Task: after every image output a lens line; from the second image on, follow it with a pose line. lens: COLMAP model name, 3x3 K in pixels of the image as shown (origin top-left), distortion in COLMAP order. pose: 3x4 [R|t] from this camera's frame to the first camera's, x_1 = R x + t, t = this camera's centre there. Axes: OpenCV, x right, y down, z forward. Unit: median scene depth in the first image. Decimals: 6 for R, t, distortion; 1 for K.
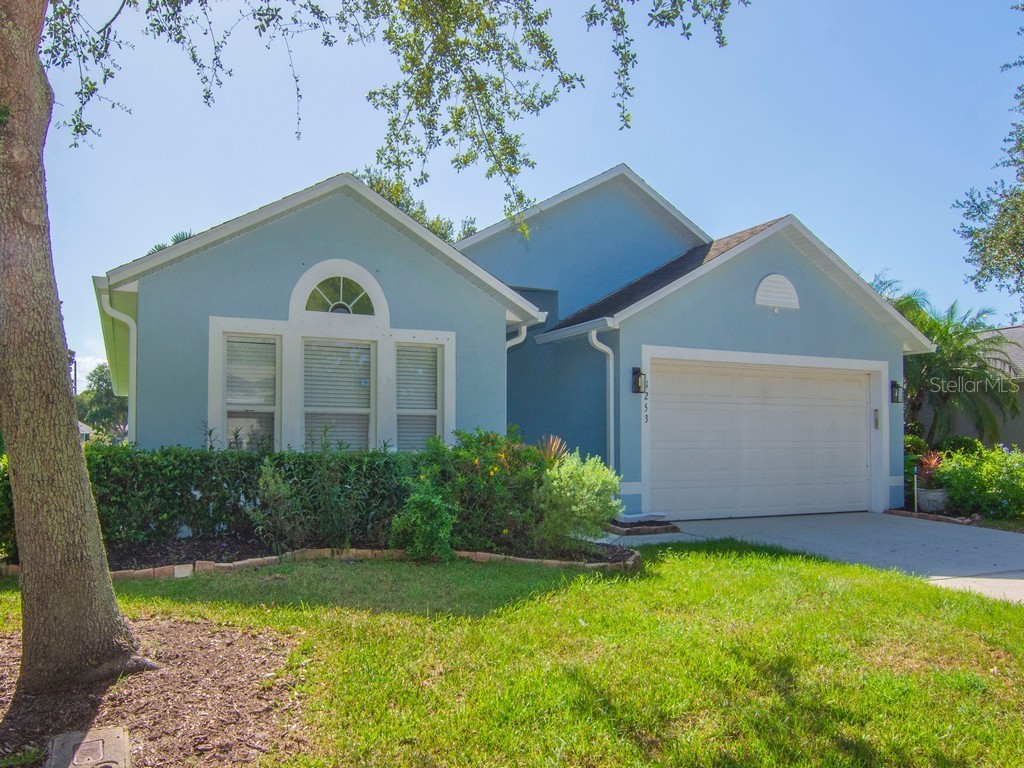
lens RADIAL K [[693.3, 0, 527.2], [0, 693.3, 429.5], [0, 0, 1]] dist [0.002220, -0.020236]
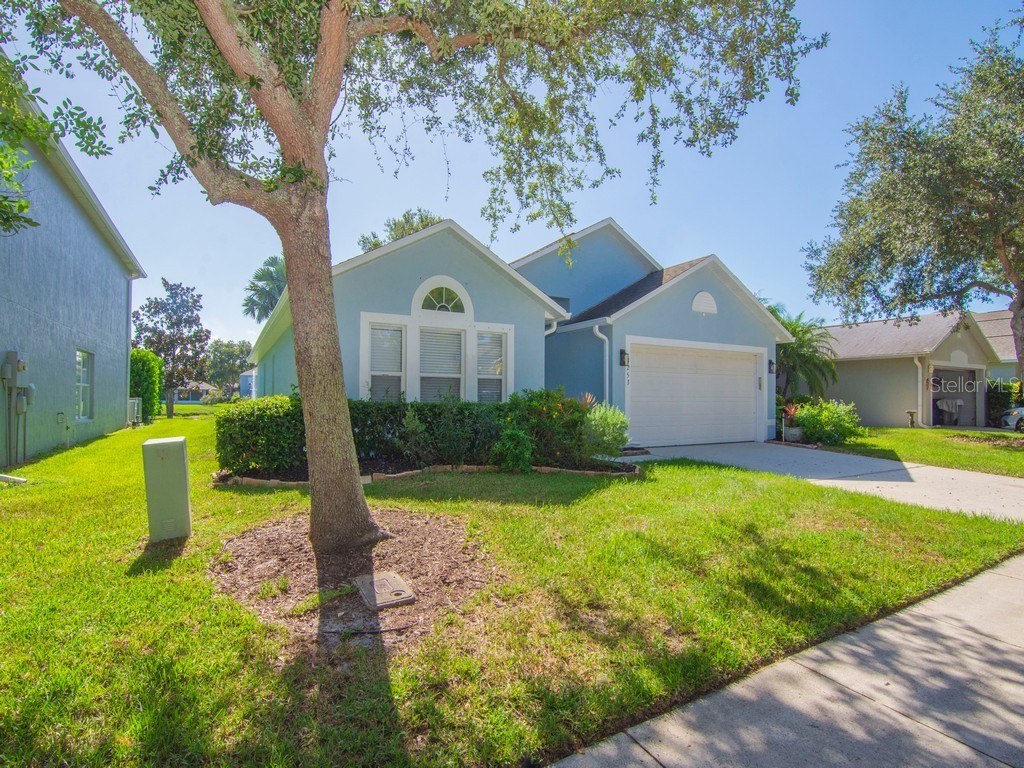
lens RADIAL K [[494.9, 0, 506.8], [0, 494.9, 391.1], [0, 0, 1]] dist [-0.003135, -0.012057]
pose [[0.994959, 0.005789, 0.100115, -0.234194], [-0.006222, 0.999973, 0.004007, 0.001663], [-0.100089, -0.004610, 0.994968, -0.093069]]
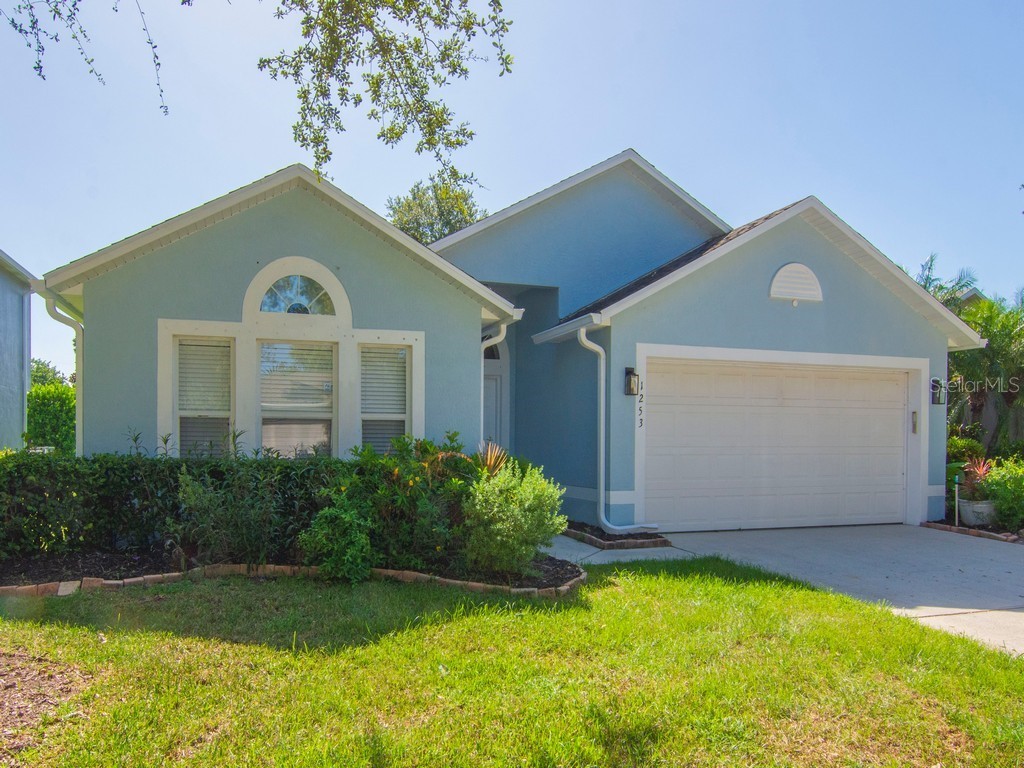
lens RADIAL K [[588.4, 0, 645.8], [0, 588.4, 449.1], [0, 0, 1]] dist [-0.004365, -0.001400]
pose [[0.994025, 0.004522, -0.109057, 0.290869], [-0.000281, 0.999244, 0.038873, -0.012445], [0.109151, -0.038610, 0.993275, 0.237832]]
